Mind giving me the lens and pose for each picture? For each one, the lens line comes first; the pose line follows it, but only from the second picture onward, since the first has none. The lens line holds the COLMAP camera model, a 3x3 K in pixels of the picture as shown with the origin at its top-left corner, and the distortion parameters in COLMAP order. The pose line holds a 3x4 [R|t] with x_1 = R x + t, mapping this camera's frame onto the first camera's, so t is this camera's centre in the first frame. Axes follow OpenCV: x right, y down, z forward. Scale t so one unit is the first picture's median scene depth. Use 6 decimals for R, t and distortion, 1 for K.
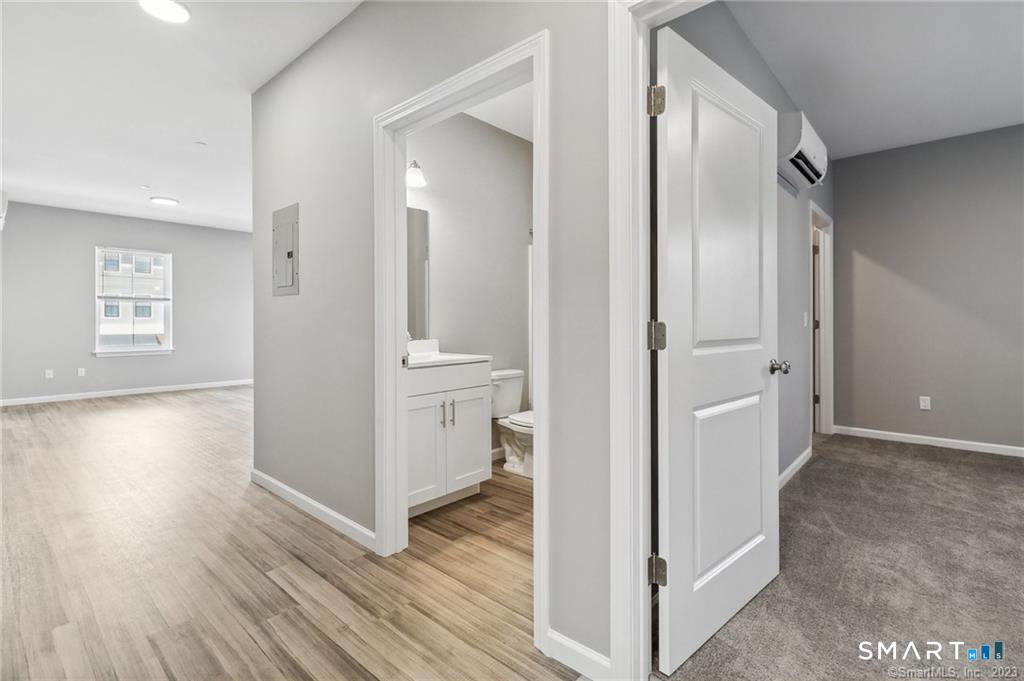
lens RADIAL K [[476.6, 0, 514.5], [0, 476.6, 321.4], [0, 0, 1]] dist [-0.002315, 0.000232]
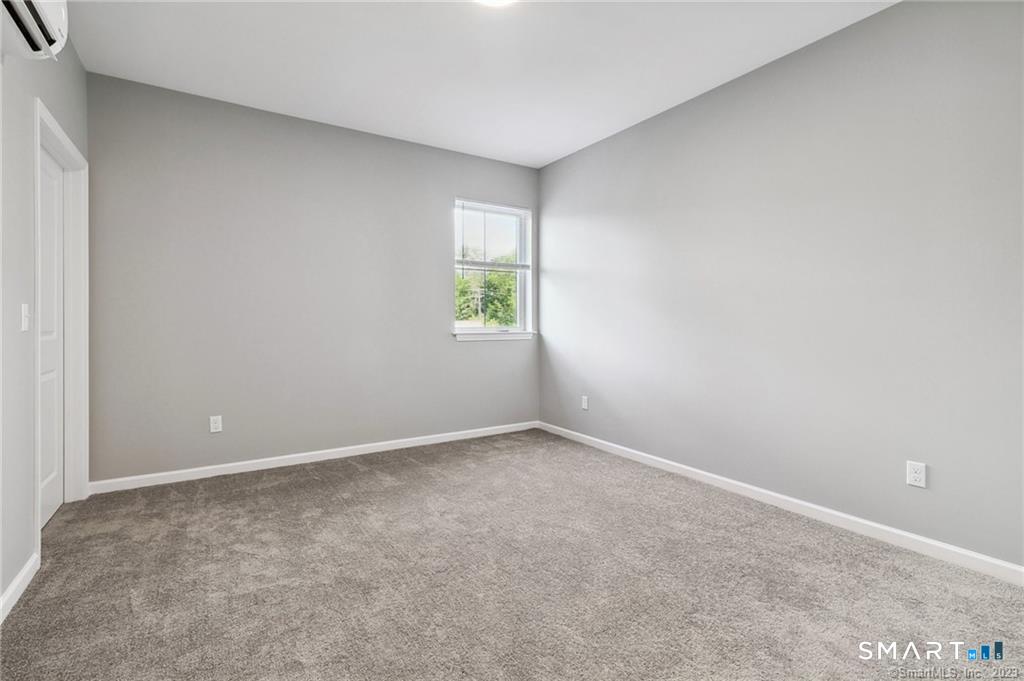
lens RADIAL K [[476.6, 0, 514.5], [0, 476.6, 321.4], [0, 0, 1]] dist [-0.002315, 0.000232]
pose [[0.262715, 0.002220, 0.964871, 0.262648], [-0.001518, 0.999997, -0.001887, -0.000554], [-0.964872, -0.000969, 0.262717, 0.361121]]
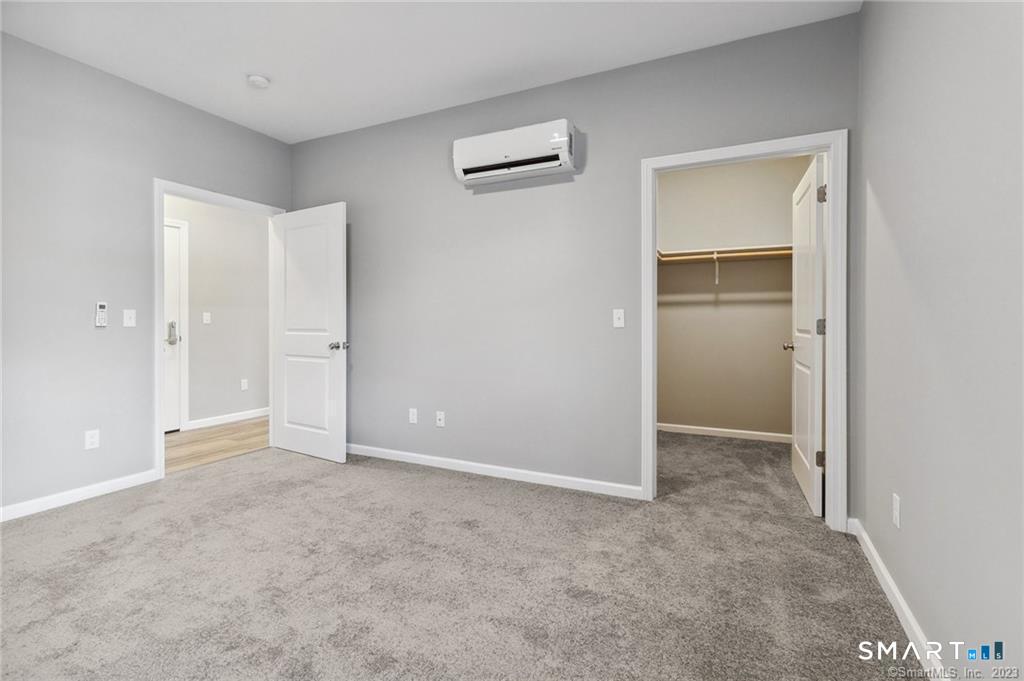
lens RADIAL K [[474.0, 0, 516.1], [0, 474.0, 324.2], [0, 0, 1]] dist [0.001693, -0.000554]
pose [[0.275933, 0.003996, -0.961169, 1.419737], [0.000800, 0.999990, 0.004387, 0.000332], [0.961177, -0.001979, 0.275927, 0.659763]]
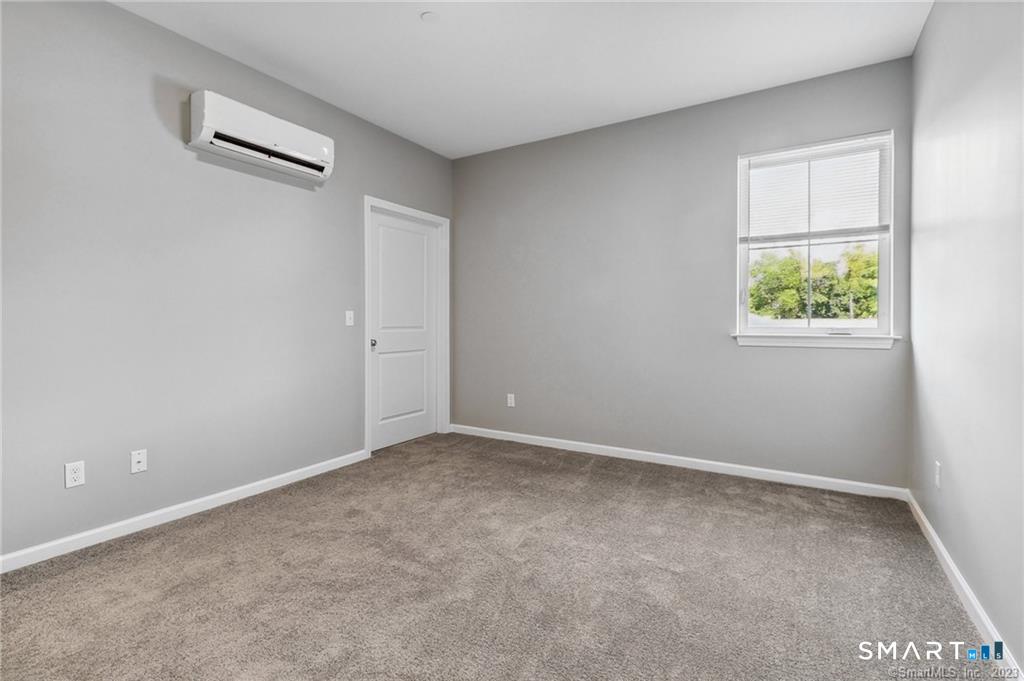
lens RADIAL K [[474.0, 0, 516.1], [0, 474.0, 324.2], [0, 0, 1]] dist [0.001693, -0.000554]
pose [[0.983317, -0.001500, 0.181895, 0.822920], [0.000324, 0.999979, 0.006494, 0.000270], [-0.181901, -0.006327, 0.983296, -0.012733]]
